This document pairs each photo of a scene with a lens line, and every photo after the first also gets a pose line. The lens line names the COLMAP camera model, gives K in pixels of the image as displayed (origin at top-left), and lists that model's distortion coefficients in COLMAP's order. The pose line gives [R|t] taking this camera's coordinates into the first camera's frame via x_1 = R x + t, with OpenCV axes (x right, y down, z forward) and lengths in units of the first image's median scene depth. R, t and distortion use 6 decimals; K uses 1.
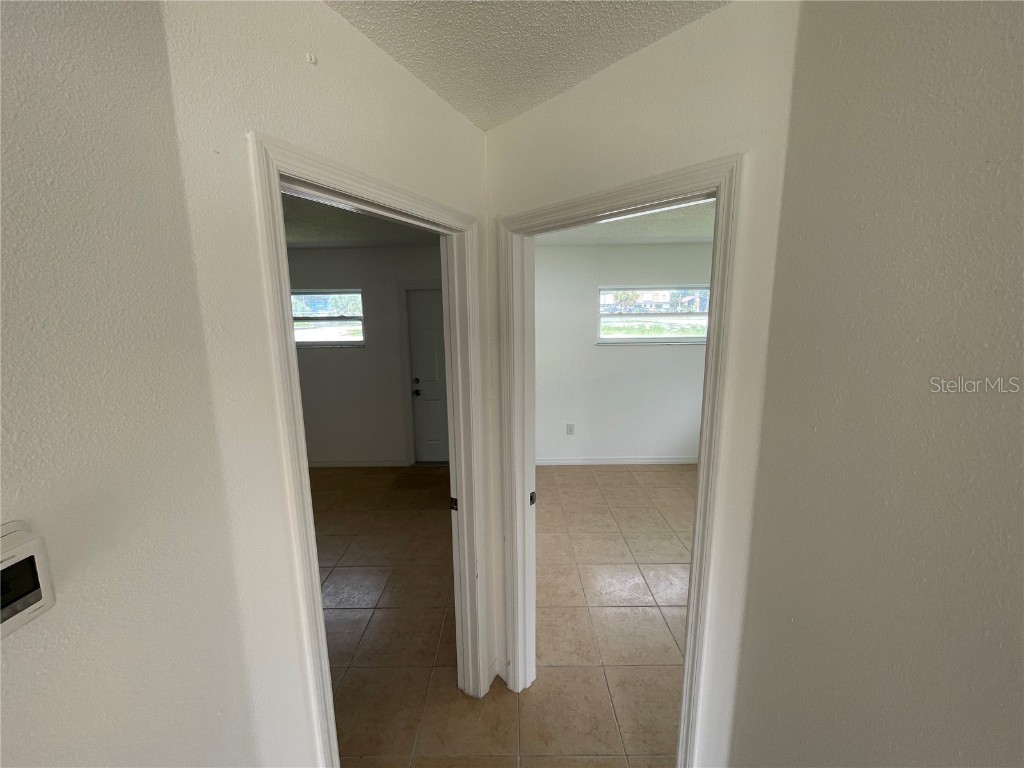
lens RADIAL K [[415.8, 0, 510.5], [0, 415.8, 385.2], [0, 0, 1]] dist [0.002712, -0.000927]
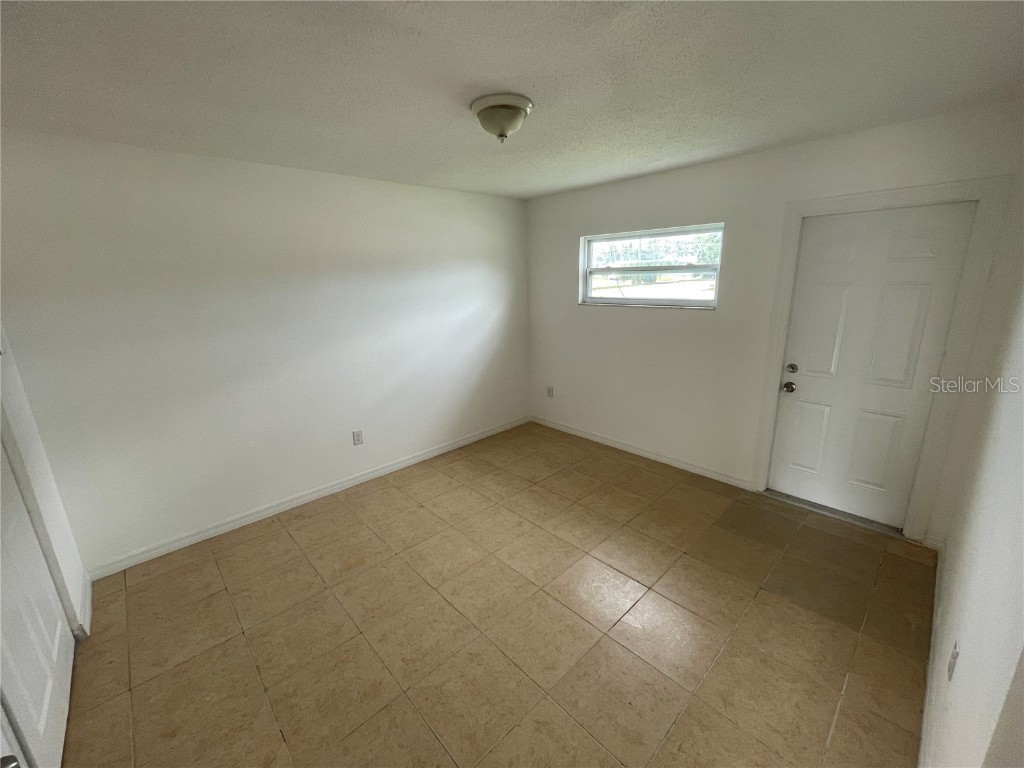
lens RADIAL K [[415.8, 0, 517.4], [0, 415.8, 388.0], [0, 0, 1]] dist [0.002712, -0.000927]
pose [[0.697764, 0.180641, -0.693177, -0.074635], [-0.095936, 0.982529, 0.159475, -0.042559], [0.709875, -0.044775, 0.702903, 0.262981]]
